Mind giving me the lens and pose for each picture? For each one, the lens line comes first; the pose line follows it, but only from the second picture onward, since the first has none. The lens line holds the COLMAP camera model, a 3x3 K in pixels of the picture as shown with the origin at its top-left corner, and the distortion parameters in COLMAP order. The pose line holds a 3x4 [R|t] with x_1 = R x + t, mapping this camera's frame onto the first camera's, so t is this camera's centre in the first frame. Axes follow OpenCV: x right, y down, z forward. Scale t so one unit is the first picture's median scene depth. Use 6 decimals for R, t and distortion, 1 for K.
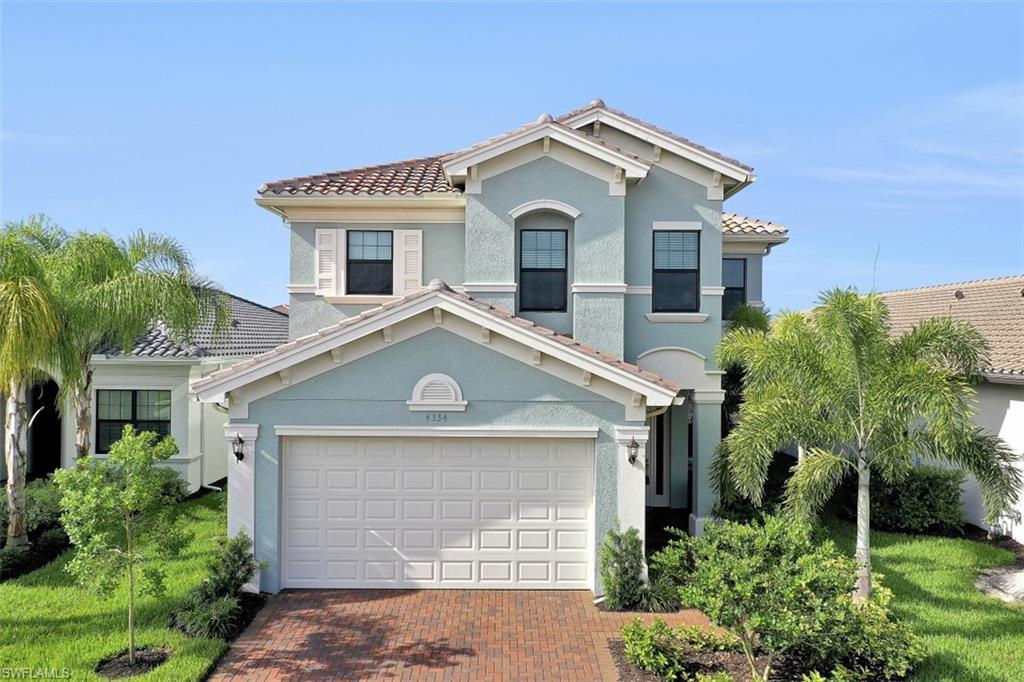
lens RADIAL K [[796.8, 0, 510.8], [0, 796.8, 342.0], [0, 0, 1]] dist [-0.002156, 0.005387]
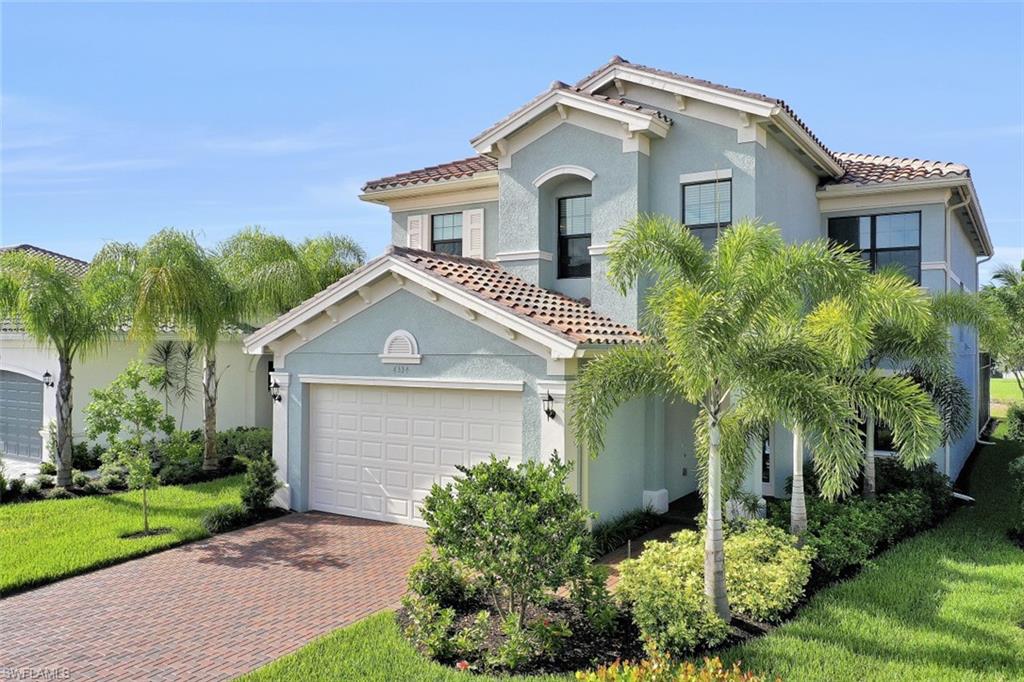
lens RADIAL K [[796.8, 0, 510.6], [0, 796.8, 341.3], [0, 0, 1]] dist [-0.002156, 0.005387]
pose [[0.842092, -0.006952, -0.539289, 0.539574], [-0.002267, 0.999862, -0.016430, 0.061916], [0.539329, 0.015058, 0.841960, 0.119432]]
